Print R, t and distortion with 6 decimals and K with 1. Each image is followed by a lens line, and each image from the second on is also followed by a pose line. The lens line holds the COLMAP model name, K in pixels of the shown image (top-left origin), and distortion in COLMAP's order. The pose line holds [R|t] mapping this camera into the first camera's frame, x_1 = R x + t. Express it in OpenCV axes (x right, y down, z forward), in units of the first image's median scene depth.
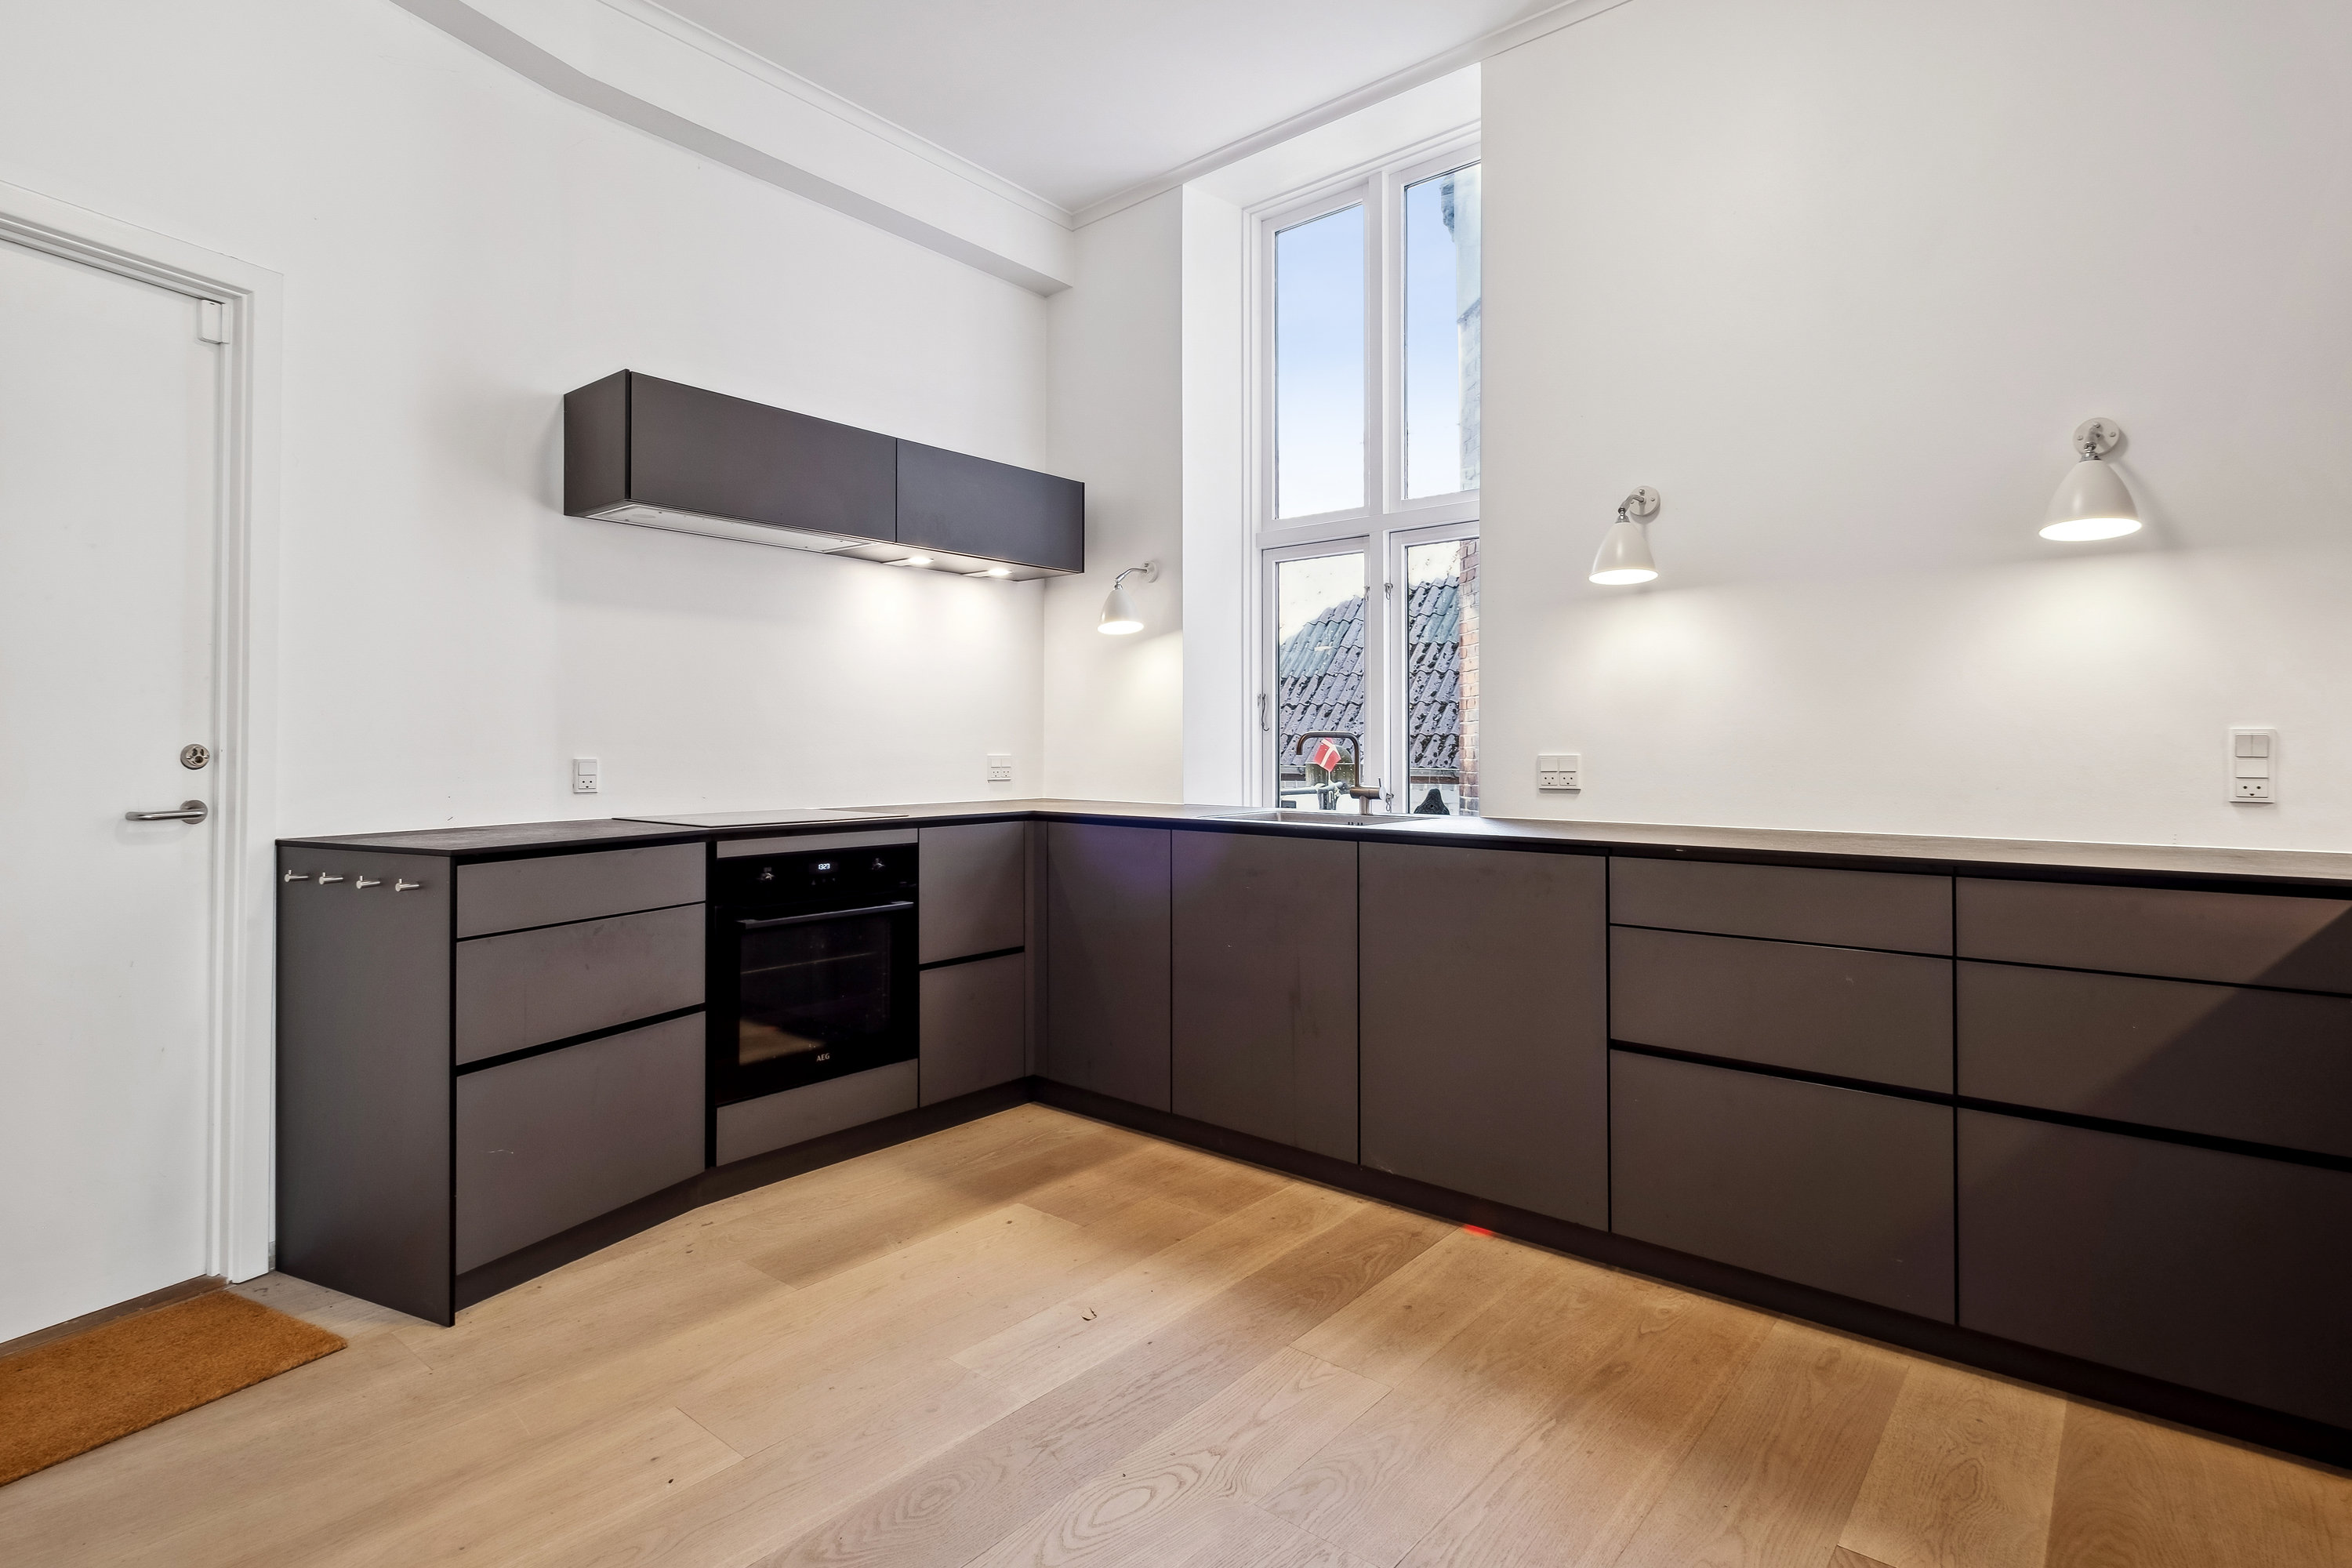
lens RADIAL K [[1154.3, 0, 1099.6], [0, 1154.3, 745.4], [0, 0, 1]] dist [-0.003809, -0.000638]
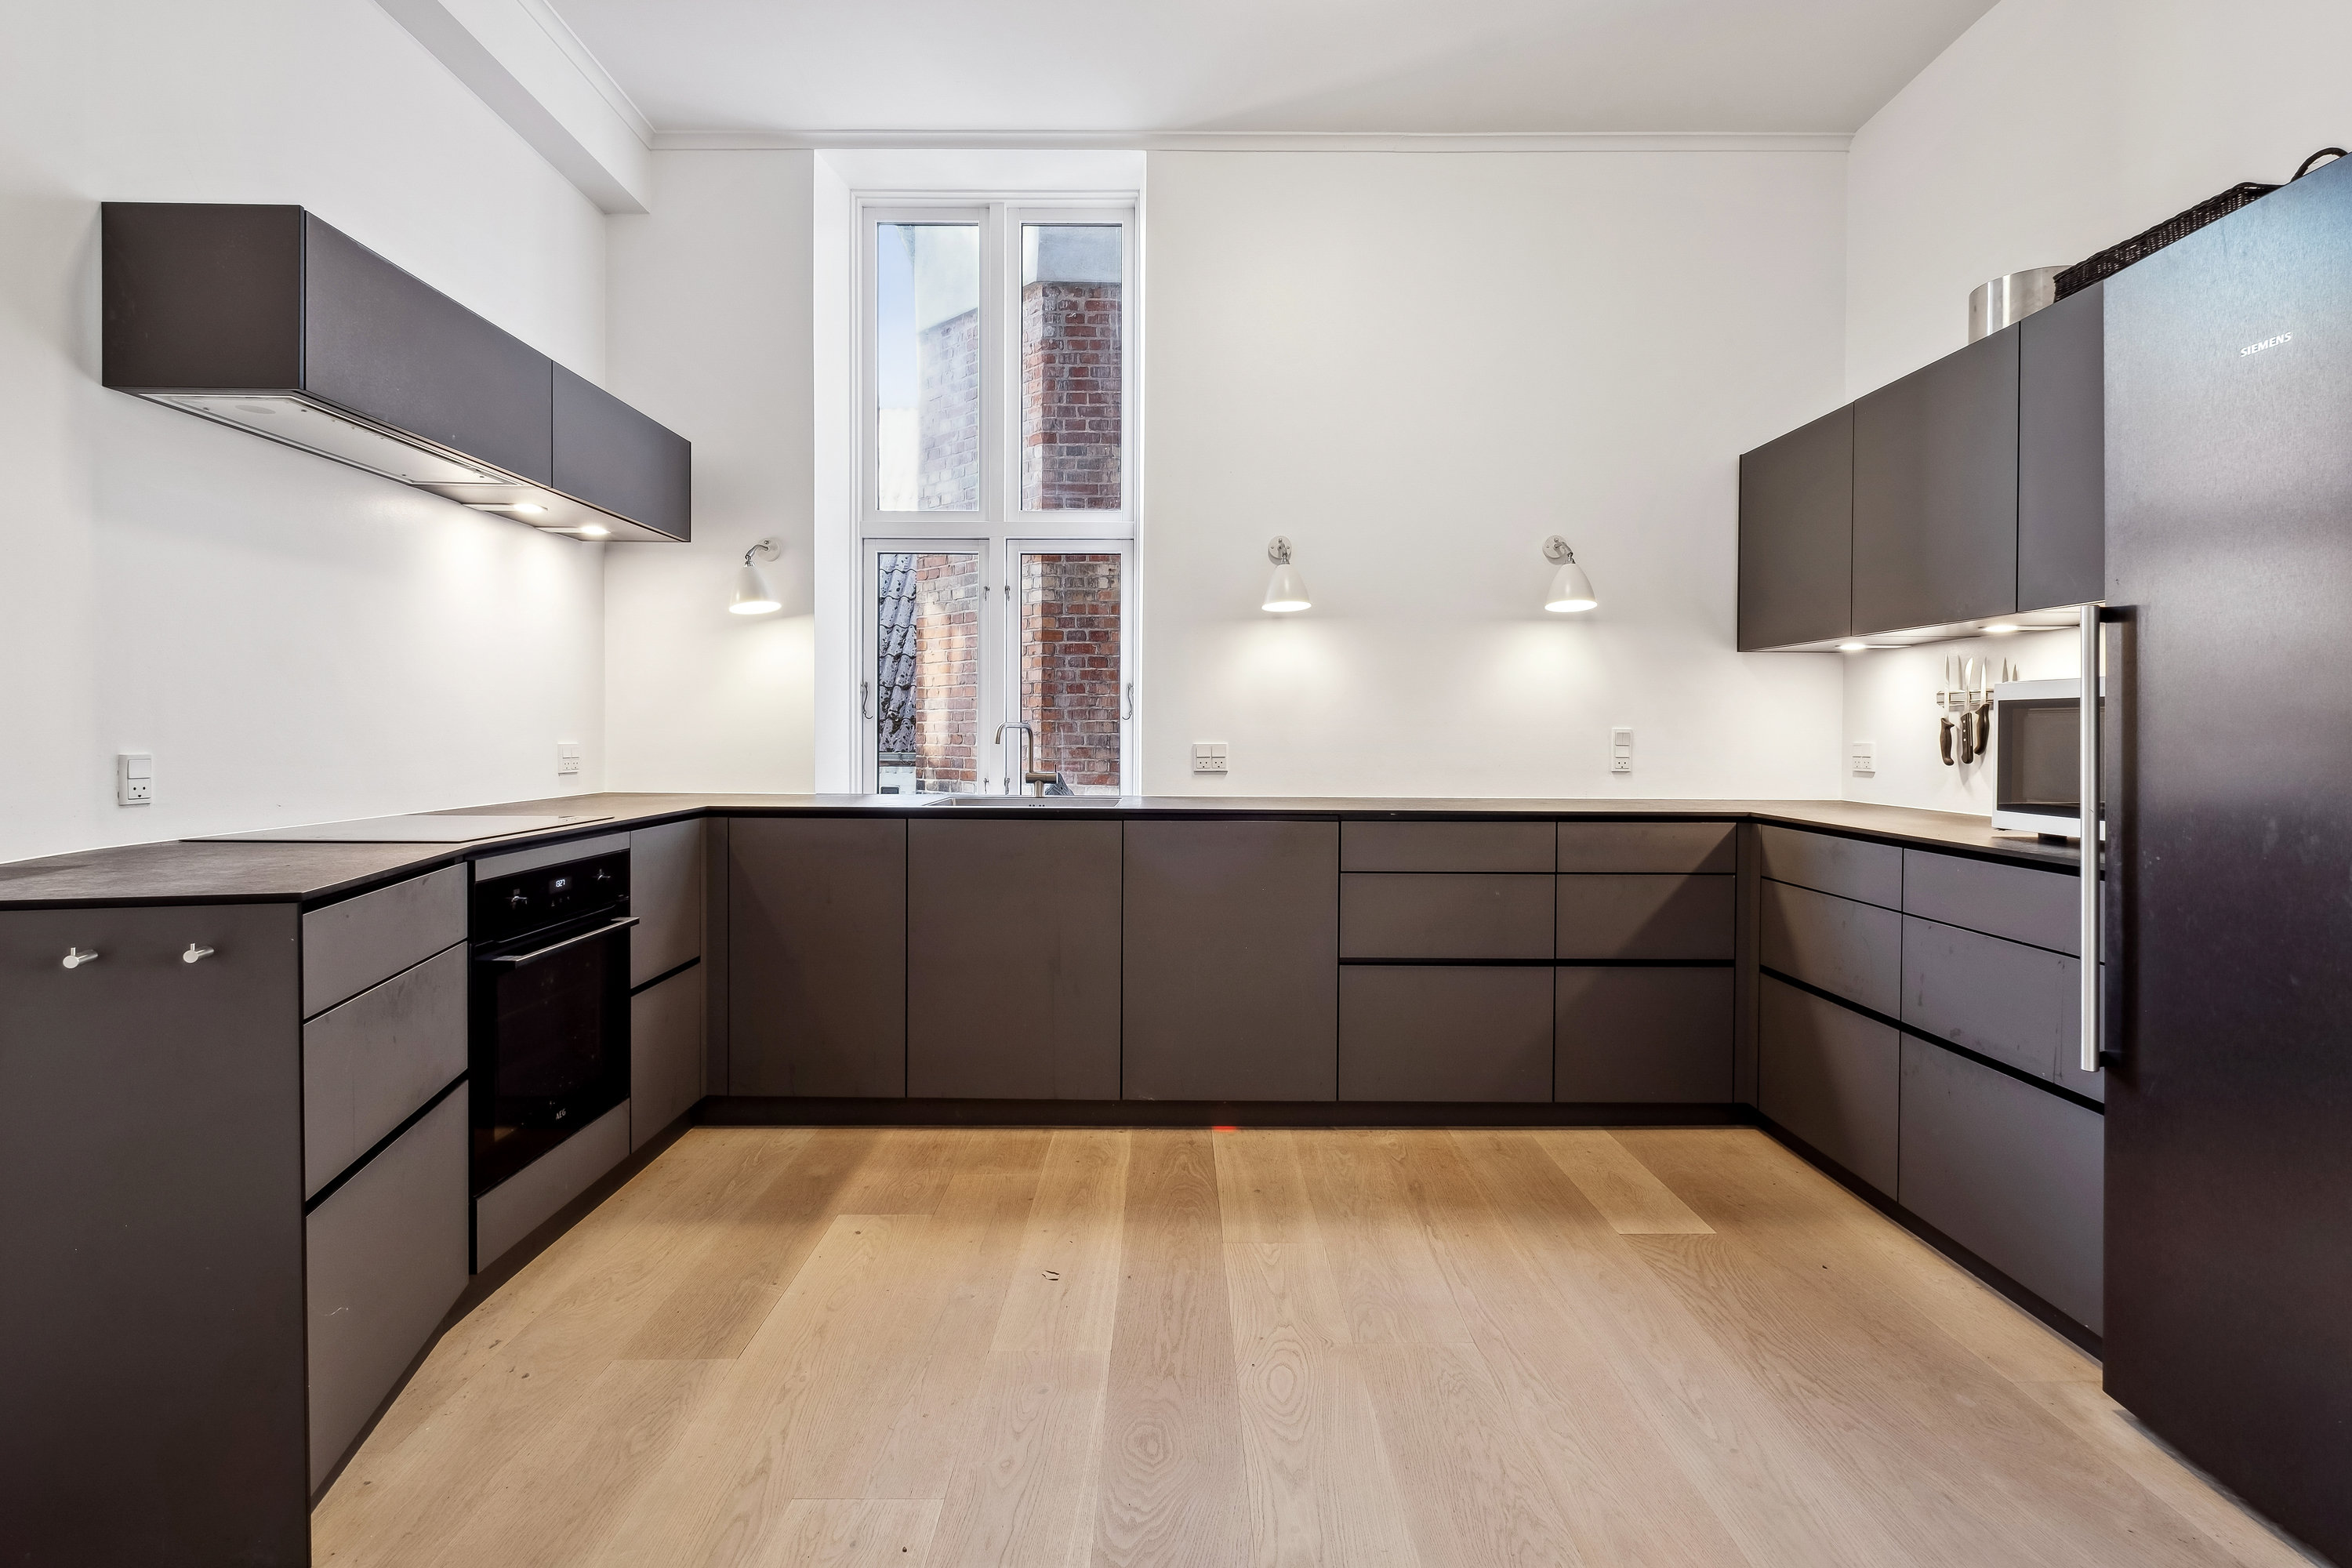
lens RADIAL K [[1154.3, 0, 1125.2], [0, 1154.3, 757.9], [0, 0, 1]] dist [-0.003809, -0.000638]
pose [[0.756361, -0.012454, 0.654036, -0.478552], [-0.005840, 0.999650, 0.025788, -0.007696], [-0.654129, -0.023324, 0.756024, 0.121240]]
